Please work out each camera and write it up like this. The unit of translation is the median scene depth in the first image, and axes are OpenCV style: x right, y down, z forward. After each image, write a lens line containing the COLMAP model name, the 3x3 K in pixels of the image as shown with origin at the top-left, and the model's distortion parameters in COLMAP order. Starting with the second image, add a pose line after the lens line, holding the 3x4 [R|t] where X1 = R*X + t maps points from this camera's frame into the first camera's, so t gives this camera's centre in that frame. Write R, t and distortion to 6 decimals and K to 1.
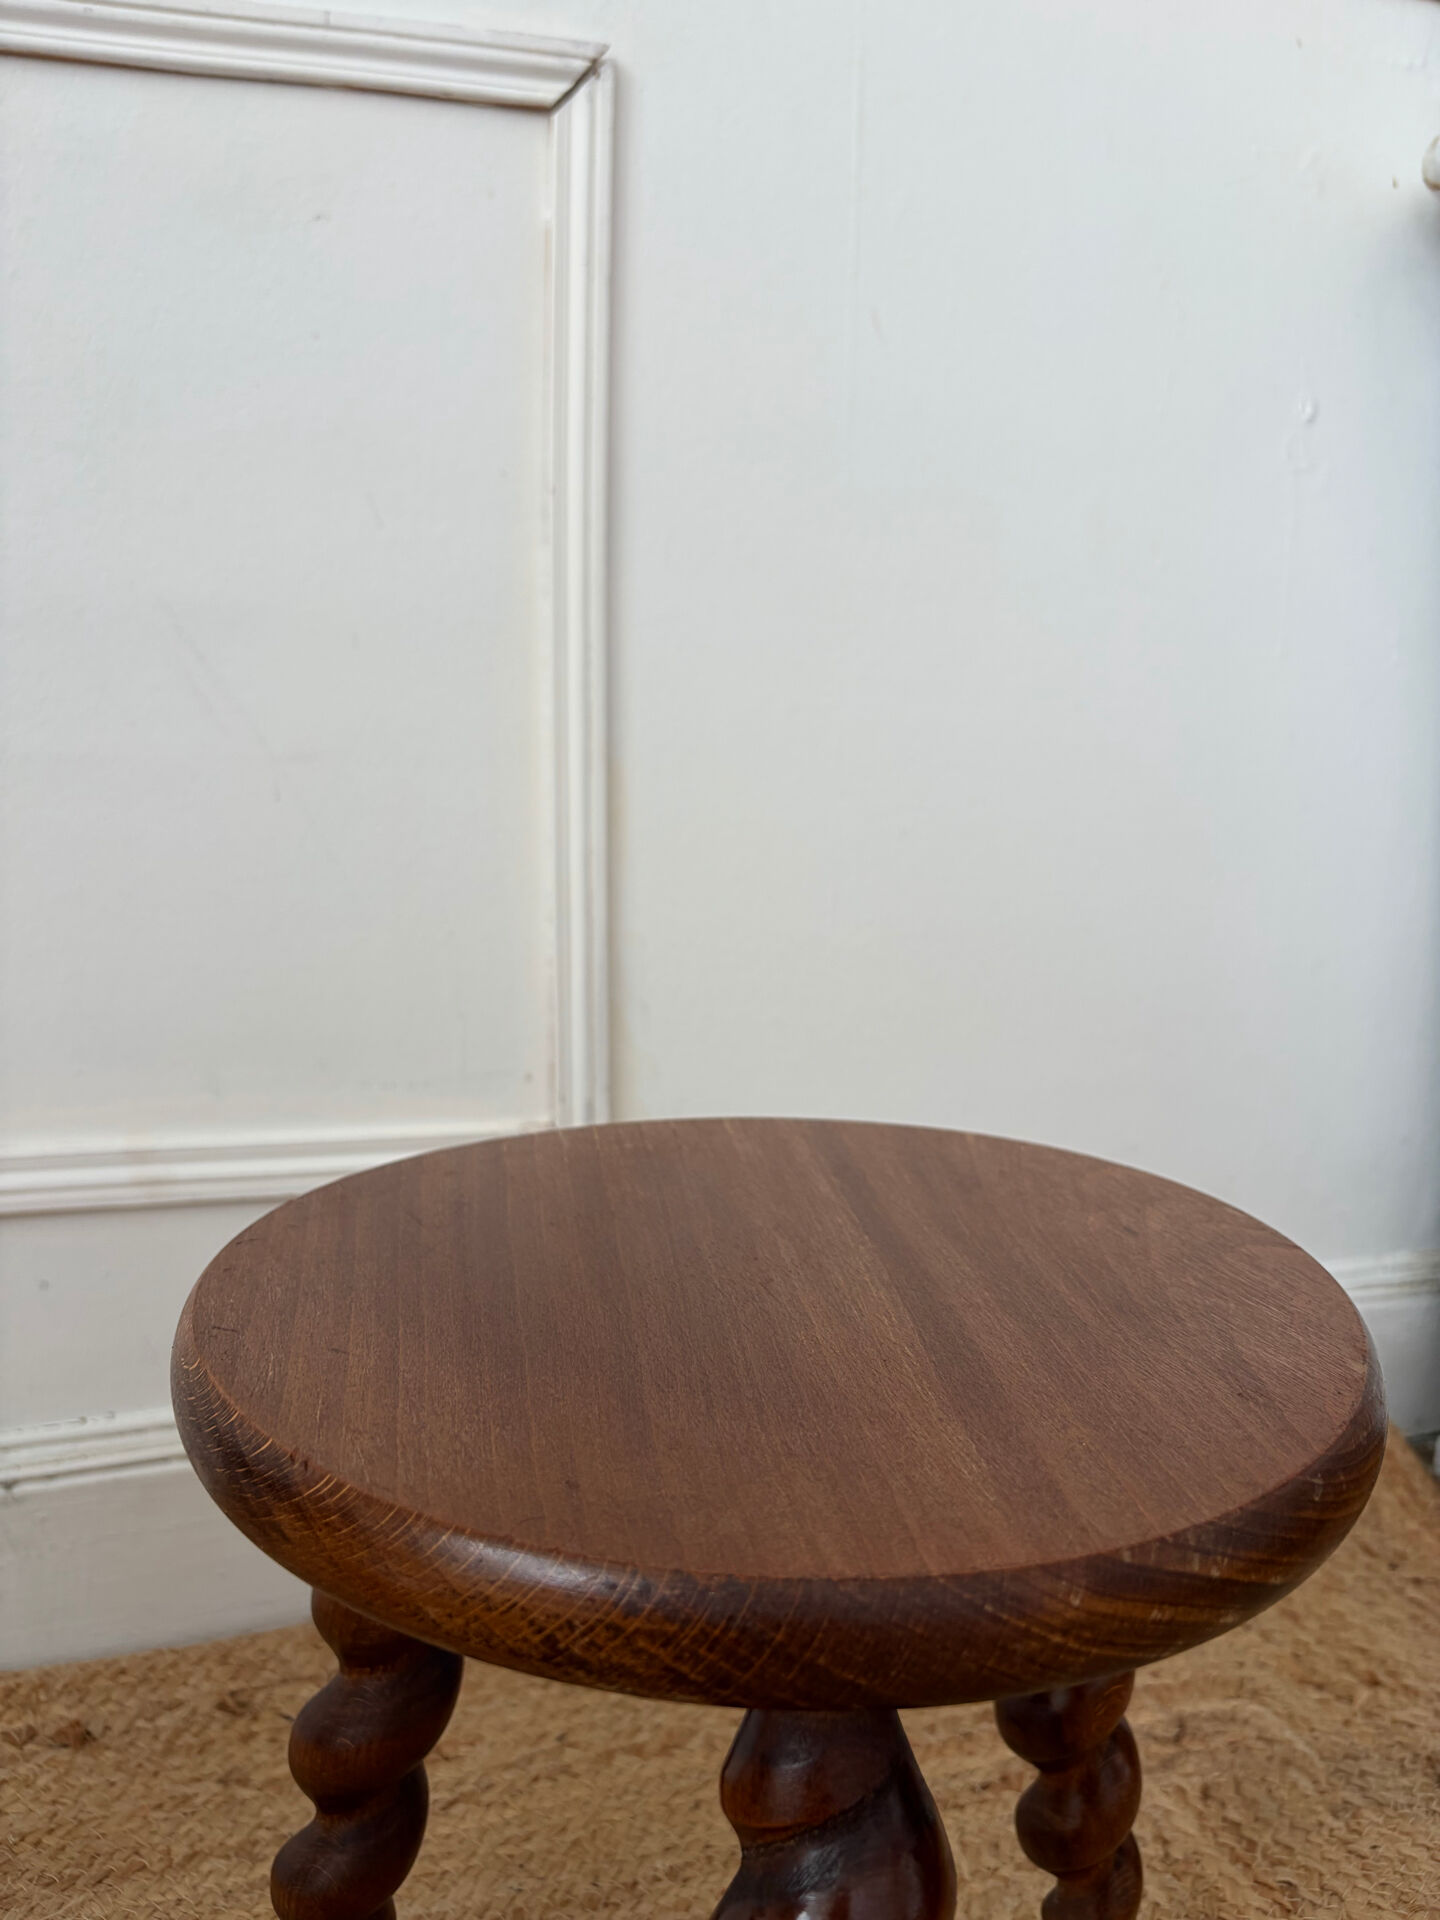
lens RADIAL K [[1473.7, 0, 737.1], [0, 1473.7, 958.2], [0, 0, 1]] dist [0.035747, -0.055734]
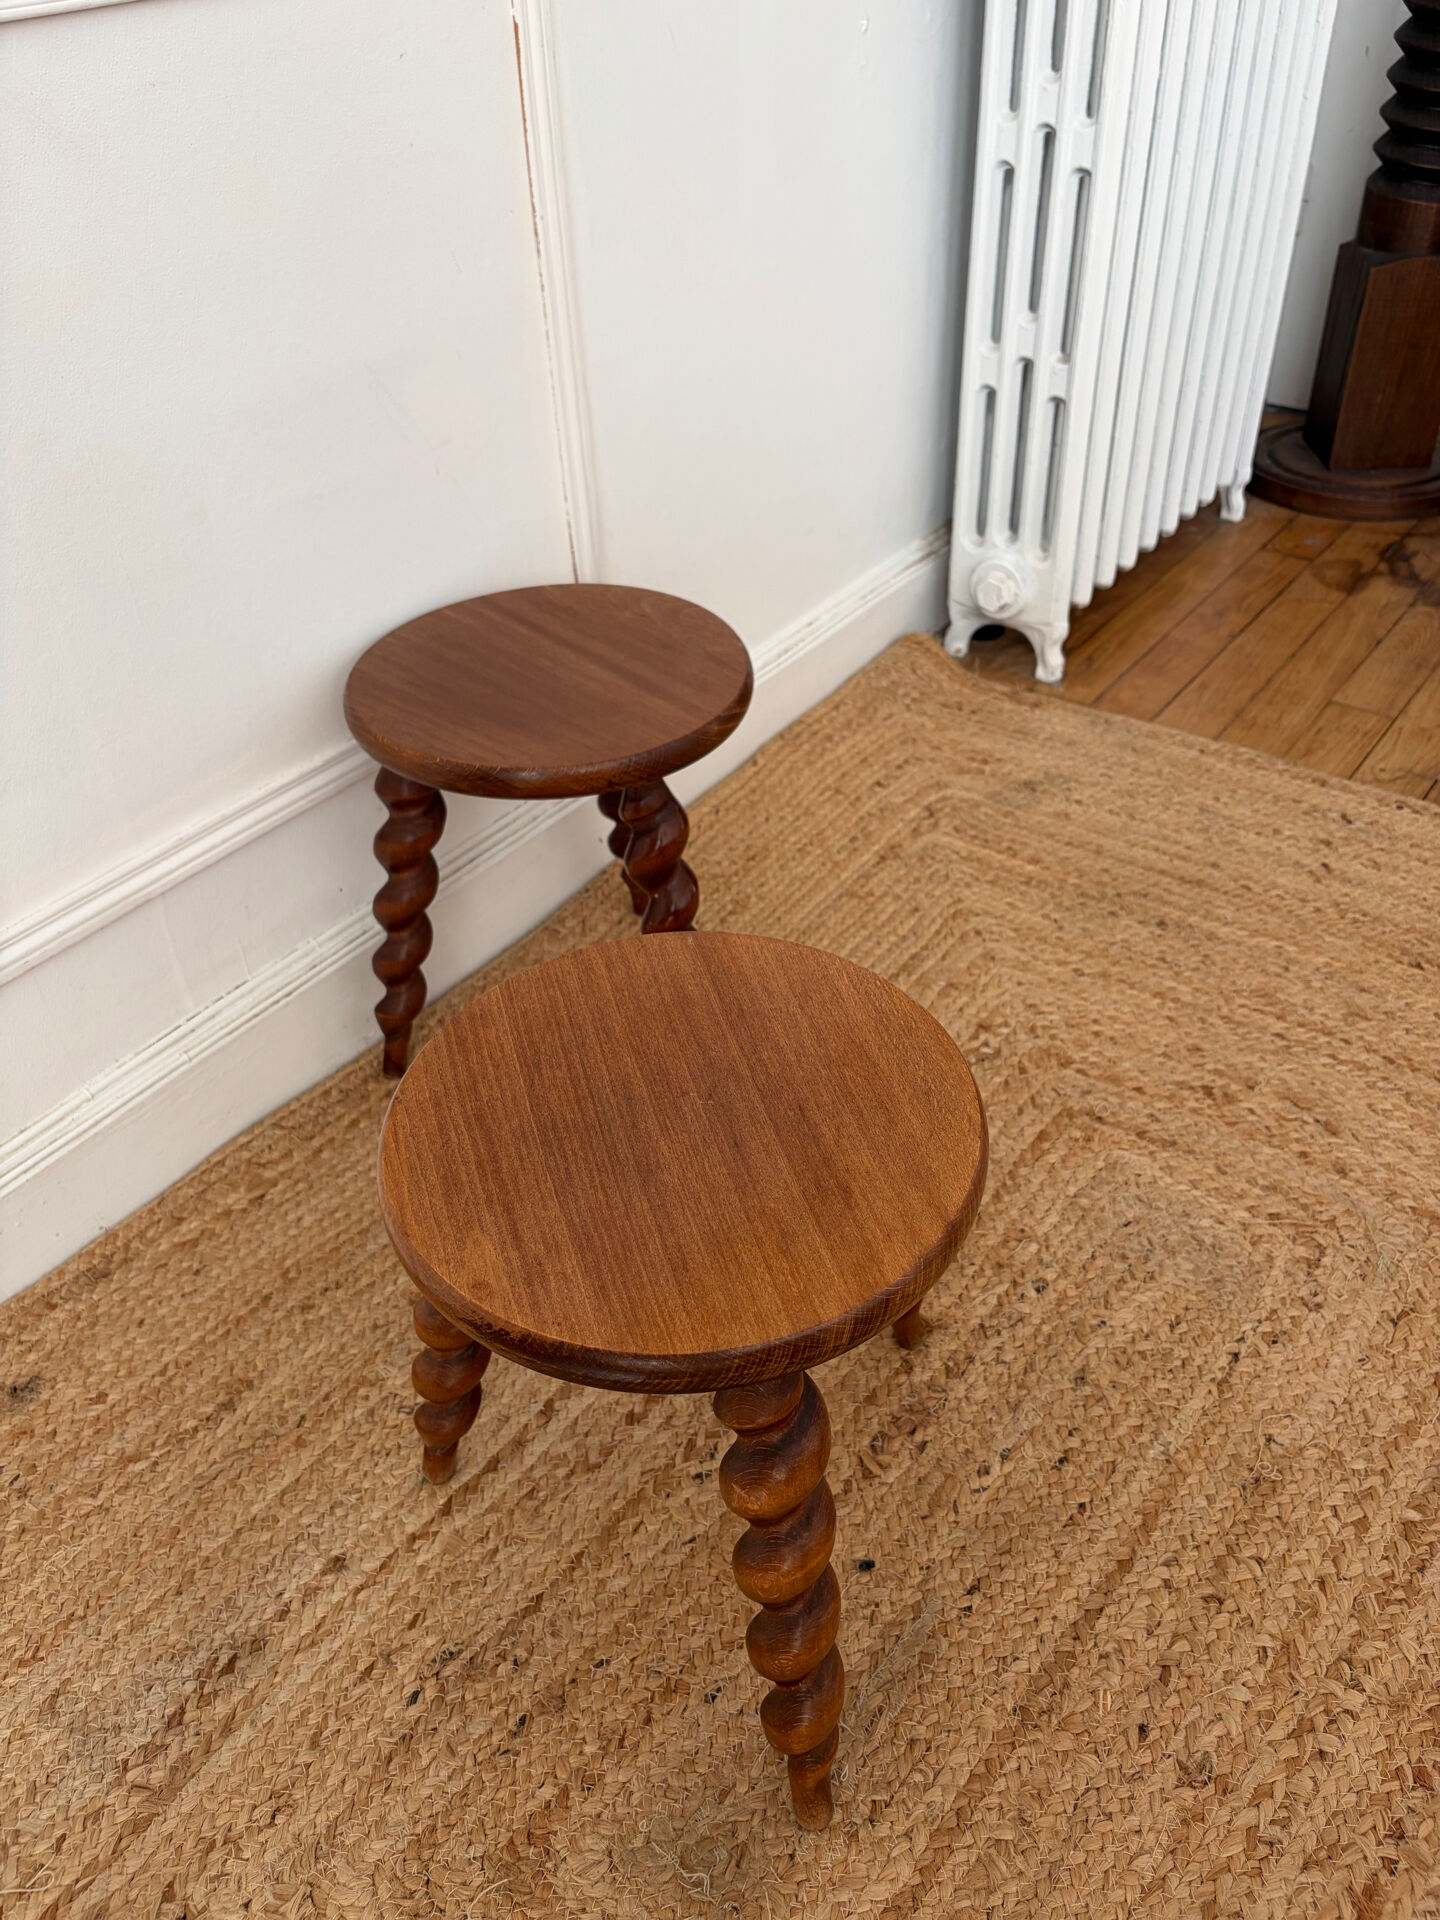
lens RADIAL K [[1473.7, 0, 722.3], [0, 1473.7, 971.7], [0, 0, 1]] dist [0.035747, -0.055734]
pose [[0.821050, -0.394521, 0.412590, -0.943759], [0.150446, 0.846748, 0.510278, -0.422879], [-0.550675, -0.356892, 0.754577, -0.533729]]
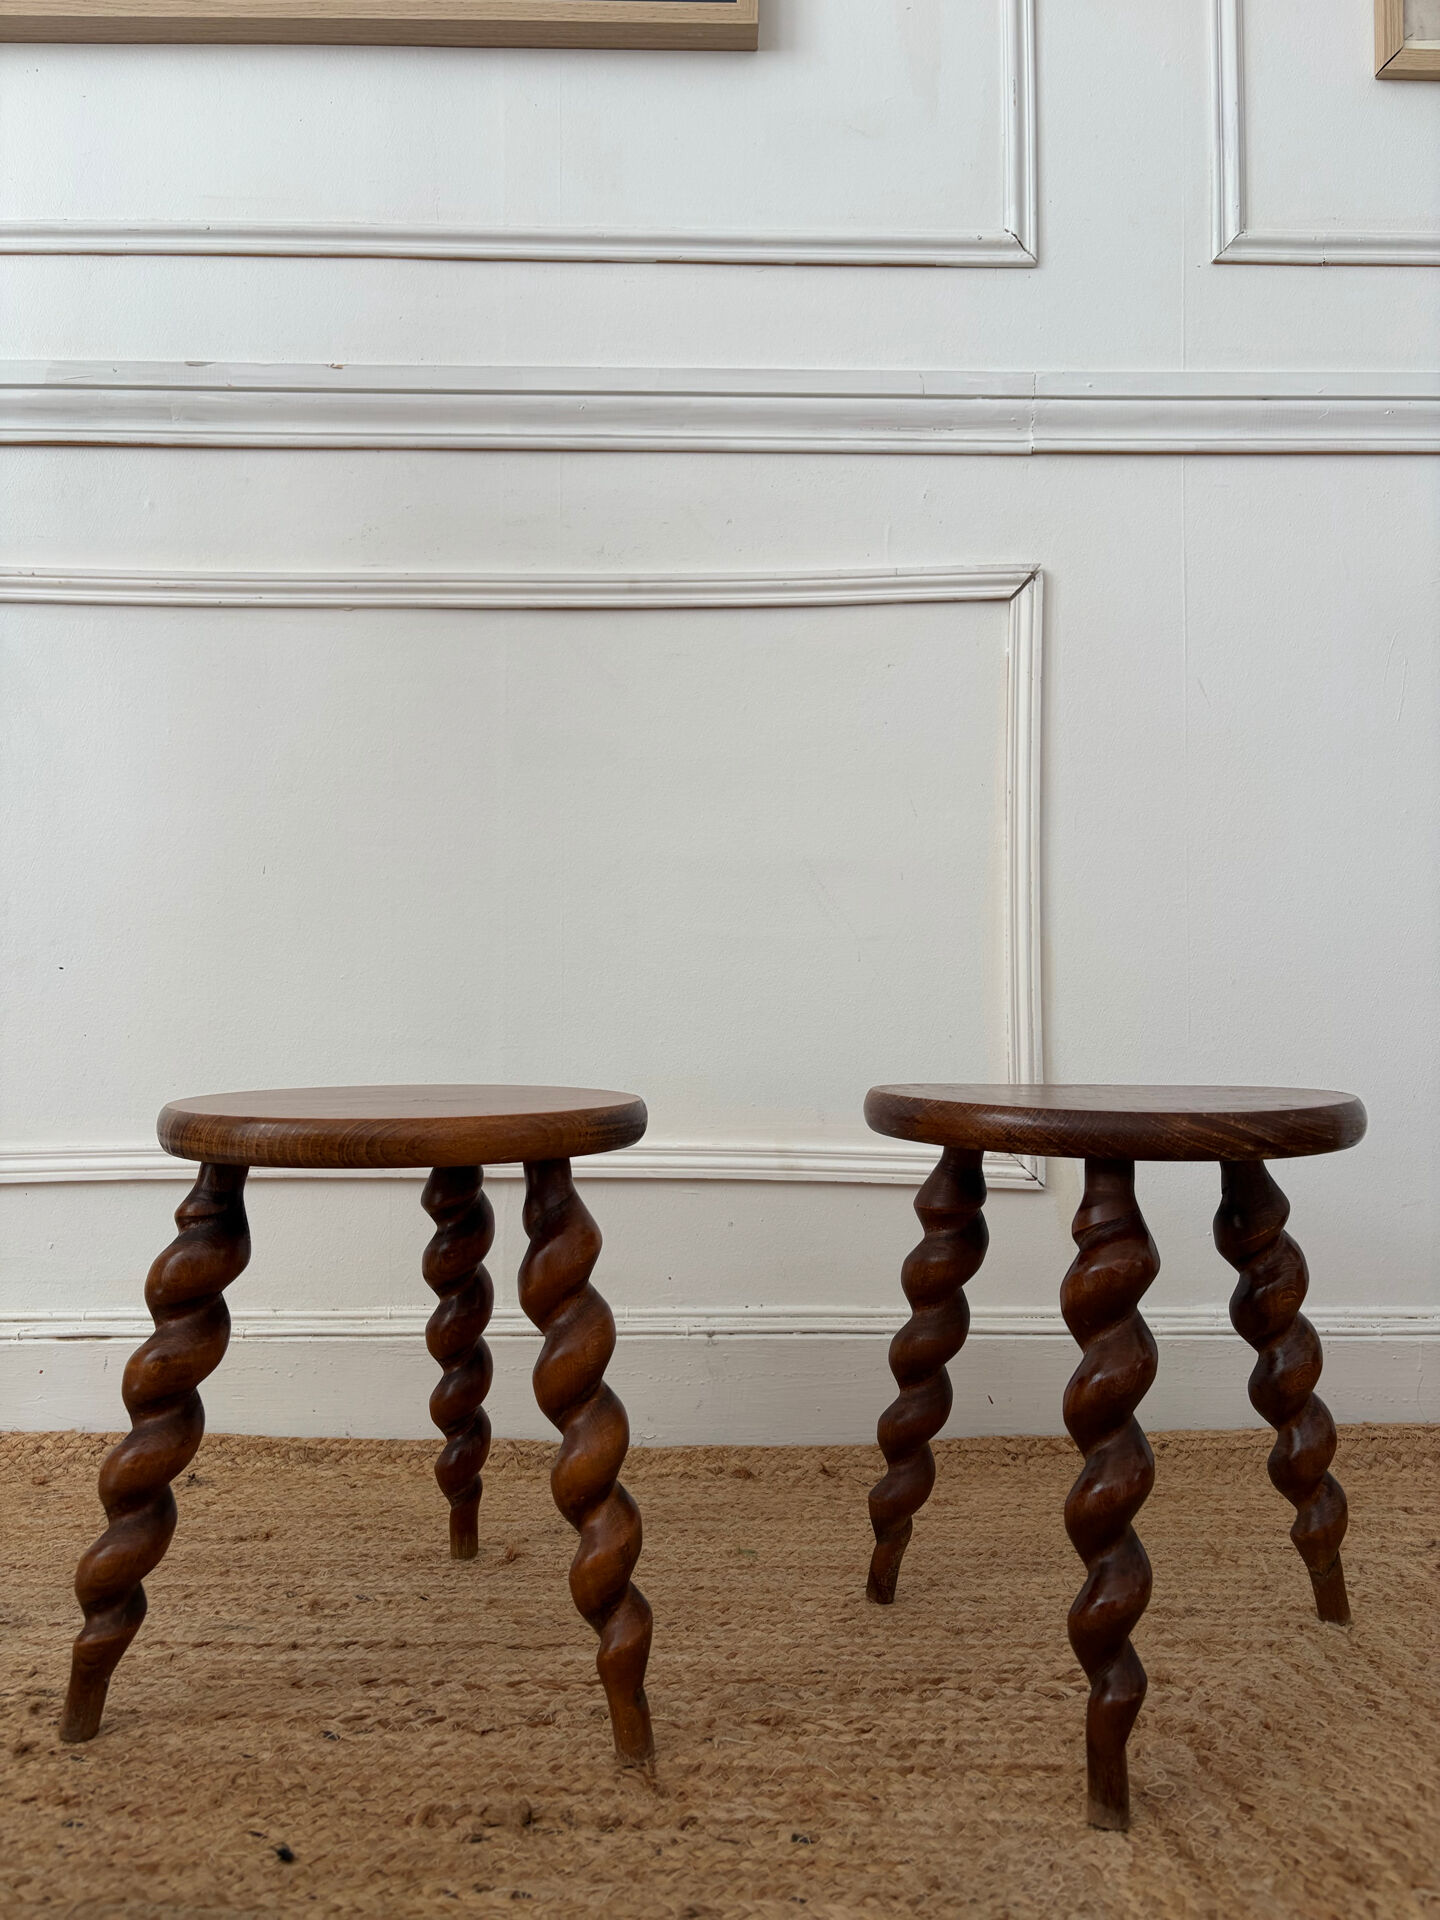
lens RADIAL K [[1473.7, 0, 723.4], [0, 1473.7, 950.5], [0, 0, 1]] dist [0.035747, -0.055734]
pose [[0.950543, -0.028453, -0.309287, 0.100391], [-0.035016, 0.979629, -0.197737, 0.260835], [0.308612, 0.198788, 0.930184, -0.799653]]
